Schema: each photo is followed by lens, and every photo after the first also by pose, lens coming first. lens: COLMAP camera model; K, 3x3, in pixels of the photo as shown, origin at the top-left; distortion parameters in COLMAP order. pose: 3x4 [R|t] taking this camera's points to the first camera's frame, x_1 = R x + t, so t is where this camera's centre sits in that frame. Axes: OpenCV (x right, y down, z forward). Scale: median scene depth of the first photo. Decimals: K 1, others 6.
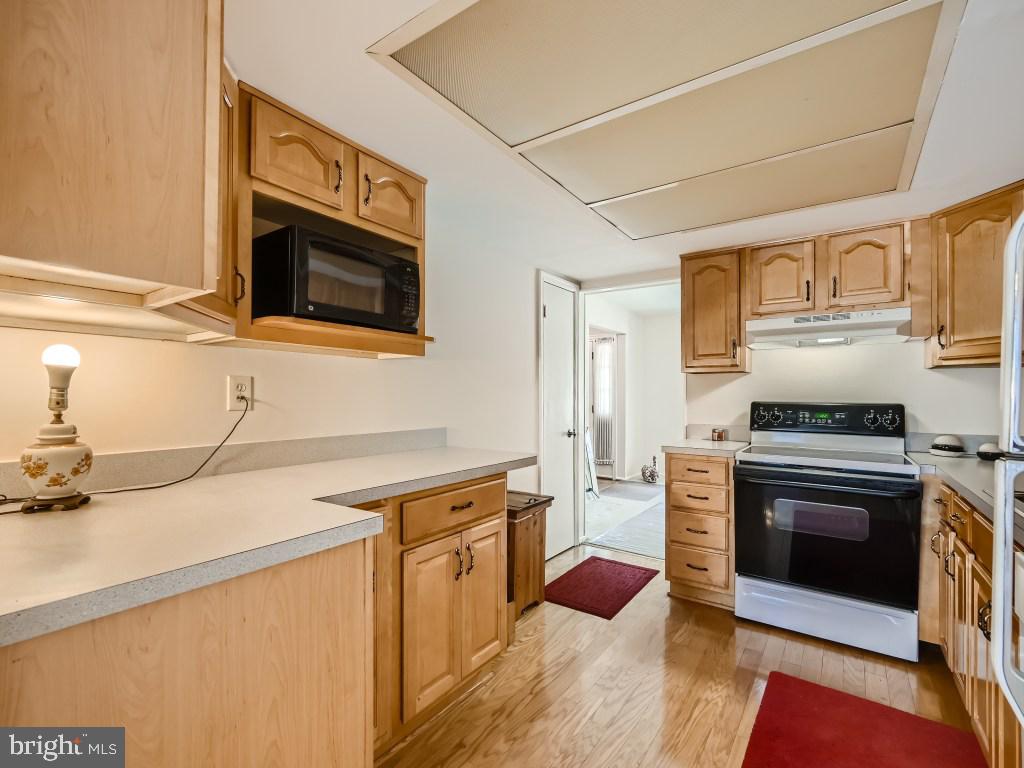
lens RADIAL K [[462.8, 0, 510.2], [0, 462.8, 390.0], [0, 0, 1]] dist [-0.000581, -0.000518]
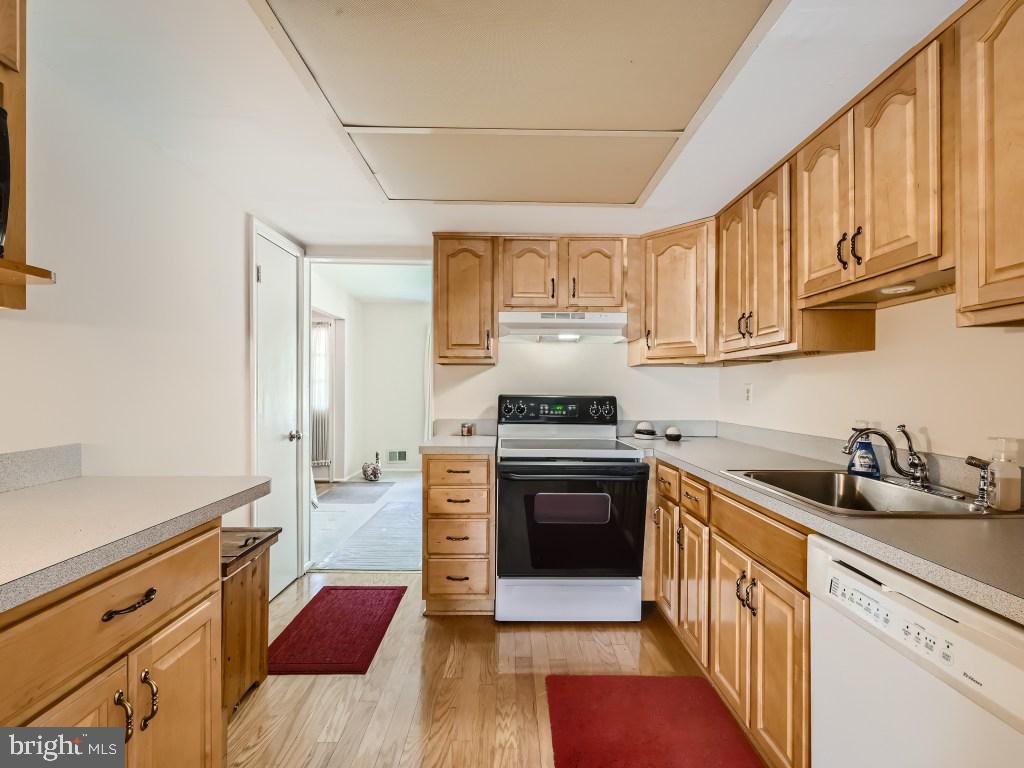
lens RADIAL K [[462.8, 0, 517.9], [0, 462.8, 389.2], [0, 0, 1]] dist [-0.000581, -0.000518]
pose [[0.806467, 0.000629, 0.591279, -0.037831], [-0.009751, 0.999878, 0.012237, 0.001111], [-0.591199, -0.015634, 0.806374, 0.210947]]
